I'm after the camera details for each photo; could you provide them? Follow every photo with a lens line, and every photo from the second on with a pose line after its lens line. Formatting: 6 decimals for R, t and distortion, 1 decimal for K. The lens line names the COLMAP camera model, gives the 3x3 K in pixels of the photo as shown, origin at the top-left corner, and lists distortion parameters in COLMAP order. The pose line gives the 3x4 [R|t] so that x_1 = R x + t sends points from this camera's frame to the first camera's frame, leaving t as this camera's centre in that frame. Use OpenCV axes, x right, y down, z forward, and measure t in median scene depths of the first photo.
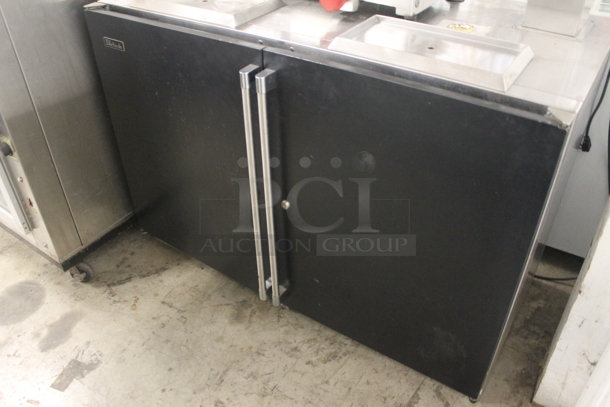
lens RADIAL K [[515.3, 0, 299.5], [0, 515.3, 203.1], [0, 0, 1]] dist [-0.124772, 0.079906]
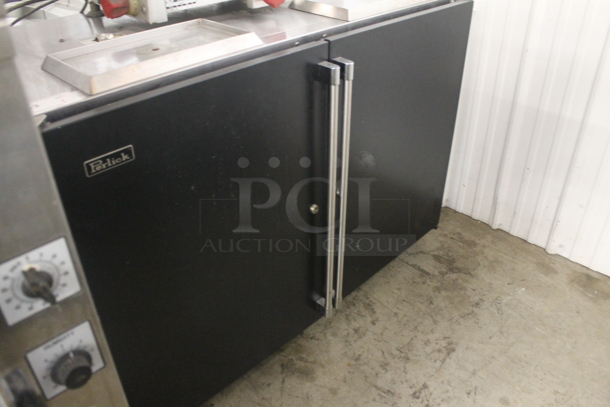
lens RADIAL K [[515.3, 0, 304.6], [0, 515.3, 204.3], [0, 0, 1]] dist [-0.124772, 0.079906]
pose [[0.182025, -0.530247, 0.828073, -0.767919], [0.601386, 0.726307, 0.332886, -0.310502], [-0.777947, 0.437398, 0.451089, 0.531030]]
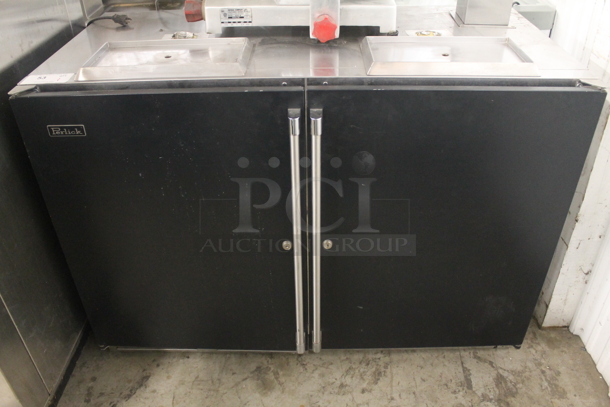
lens RADIAL K [[515.3, 0, 302.5], [0, 515.3, 201.3], [0, 0, 1]] dist [-0.124772, 0.079906]
pose [[0.835547, -0.313481, 0.451210, -0.411520], [0.339080, 0.940413, 0.025451, -0.096748], [-0.432302, 0.131731, 0.892055, 0.133383]]
